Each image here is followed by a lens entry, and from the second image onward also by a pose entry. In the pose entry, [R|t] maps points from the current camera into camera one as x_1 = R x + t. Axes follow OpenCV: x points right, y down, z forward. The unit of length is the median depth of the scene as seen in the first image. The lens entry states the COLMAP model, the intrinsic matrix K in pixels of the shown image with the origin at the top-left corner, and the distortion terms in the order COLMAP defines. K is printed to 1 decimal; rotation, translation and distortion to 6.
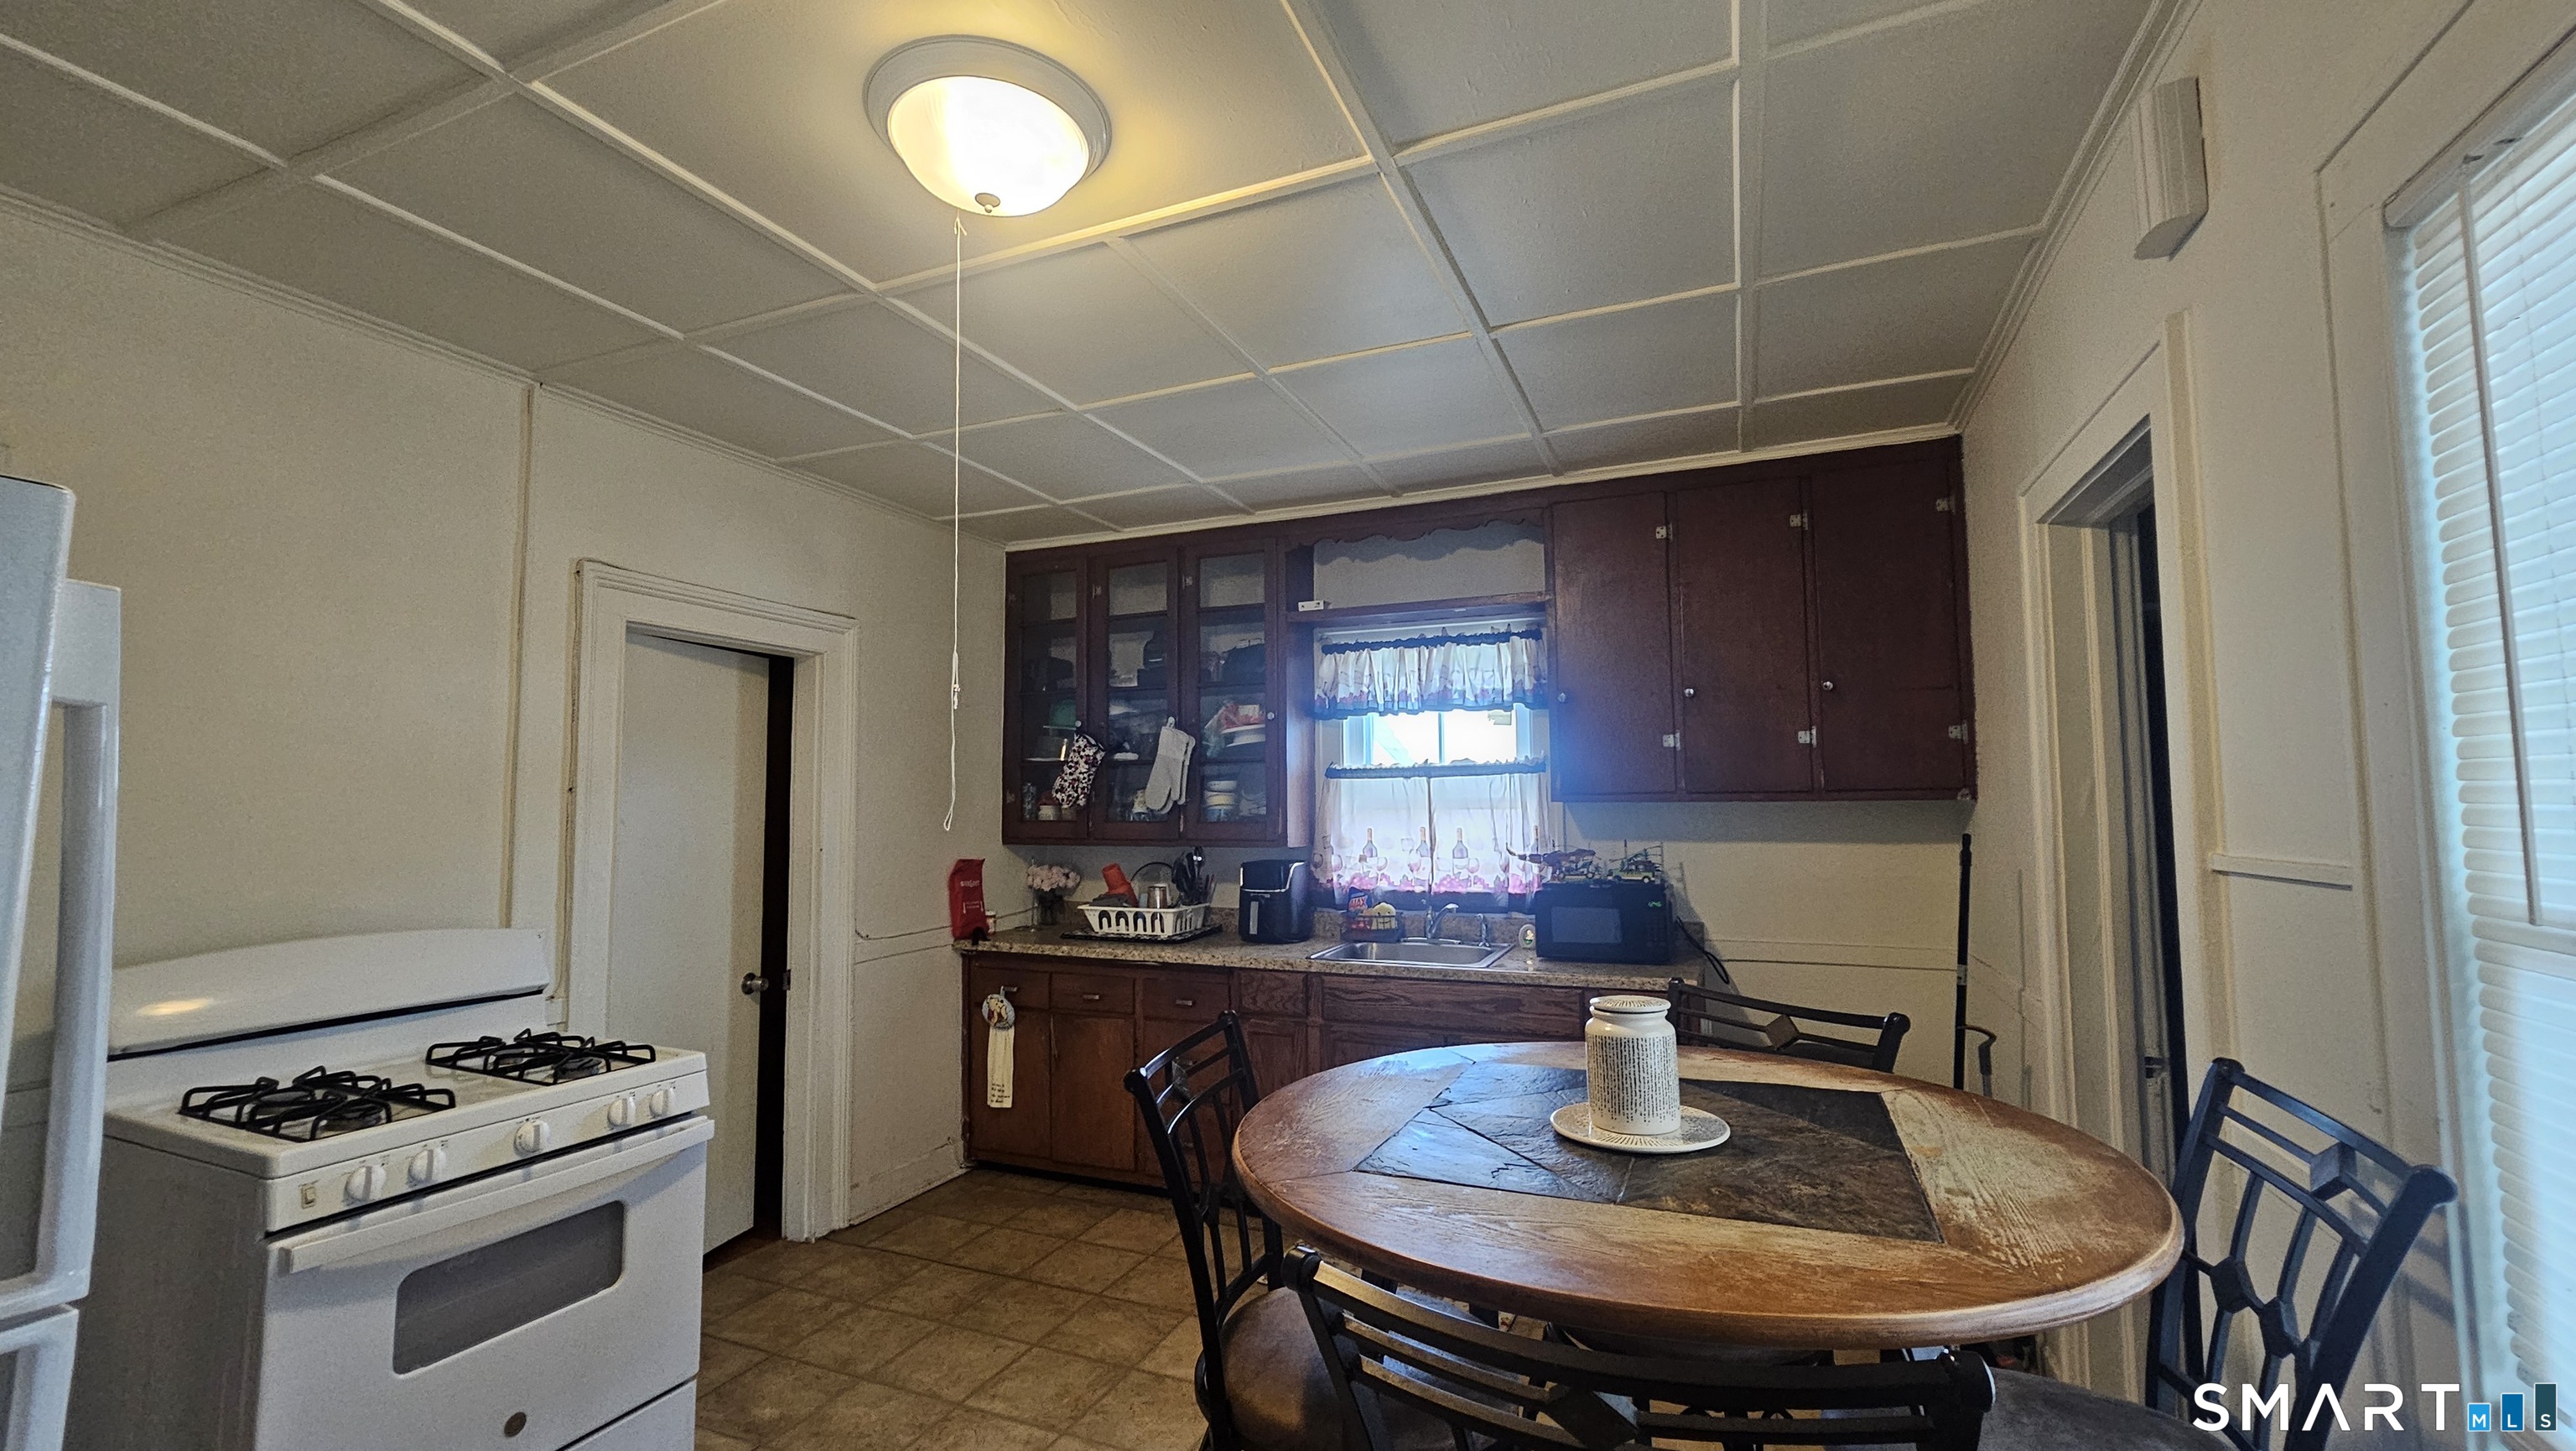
lens RADIAL K [[1060.0, 0, 1280.0], [0, 1060.0, 724.5], [0, 0, 1]] dist [-0.003979, 0.000044]
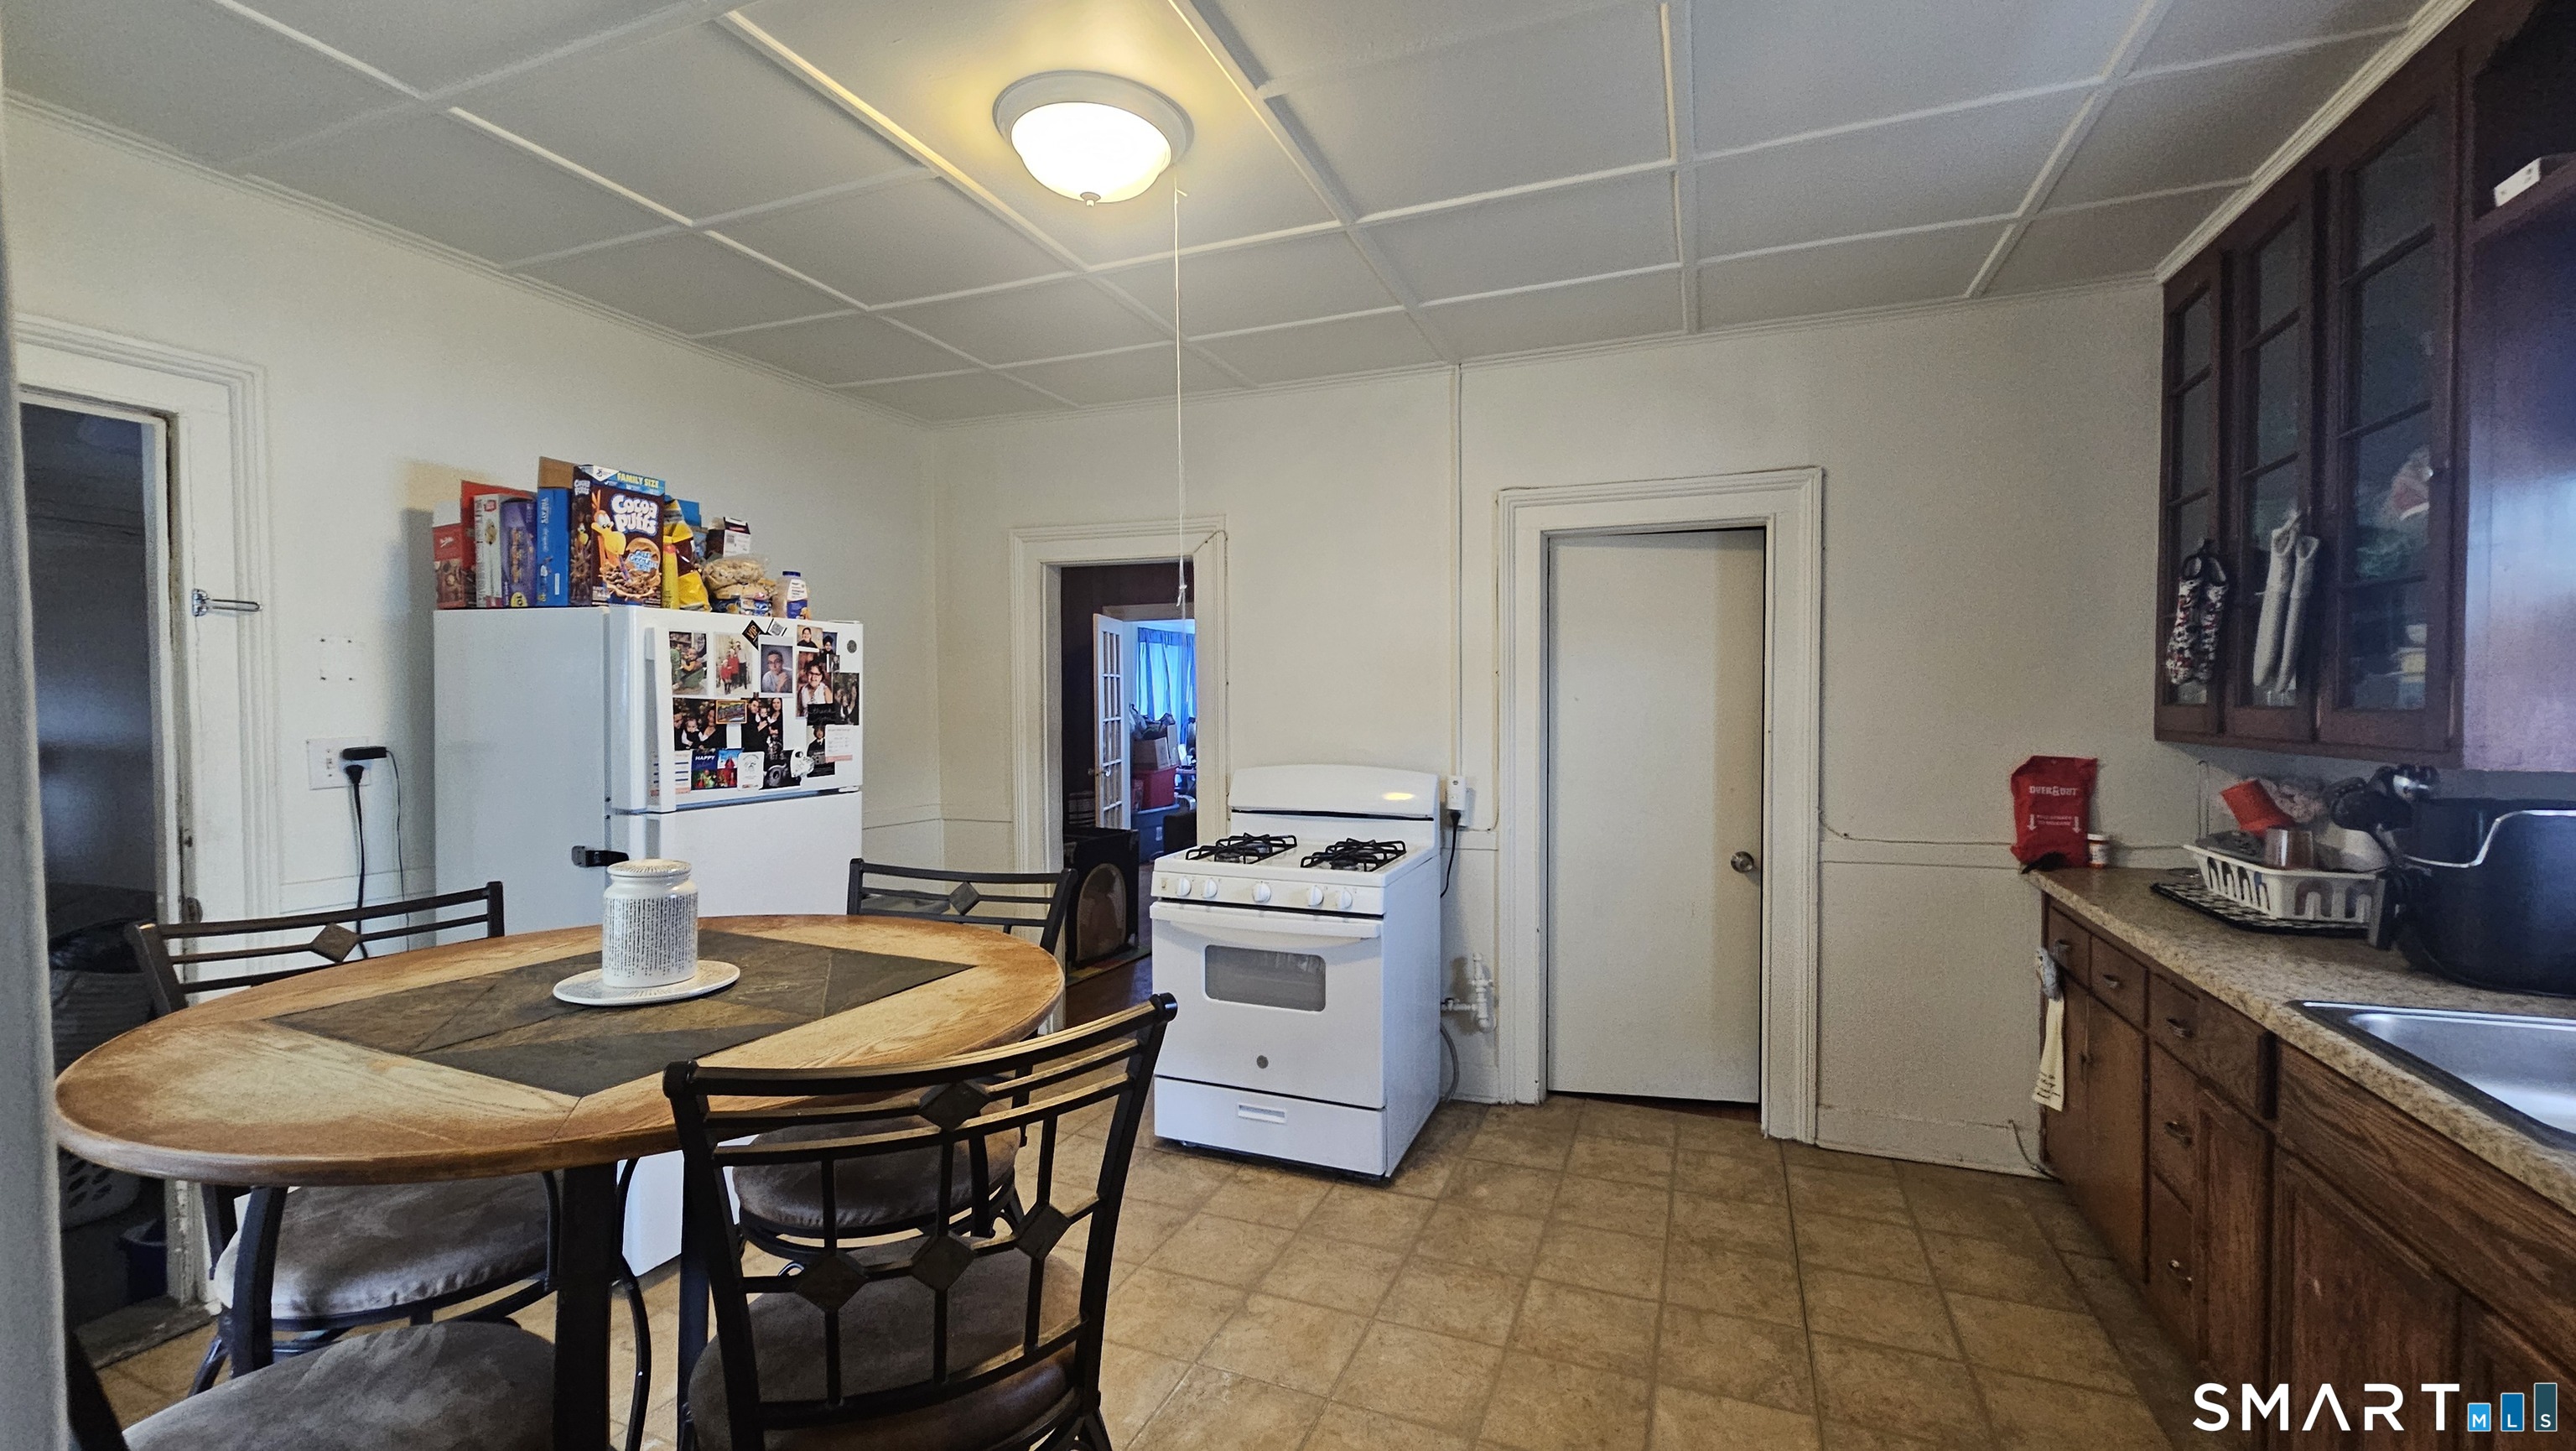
lens RADIAL K [[1060.0, 0, 1289.2], [0, 1060.0, 731.1], [0, 0, 1]] dist [-0.003979, 0.000044]
pose [[0.016865, 0.036420, -0.999194, 0.555717], [0.079487, 0.996125, 0.037650, 0.057097], [0.996693, -0.080058, 0.013904, 0.654333]]
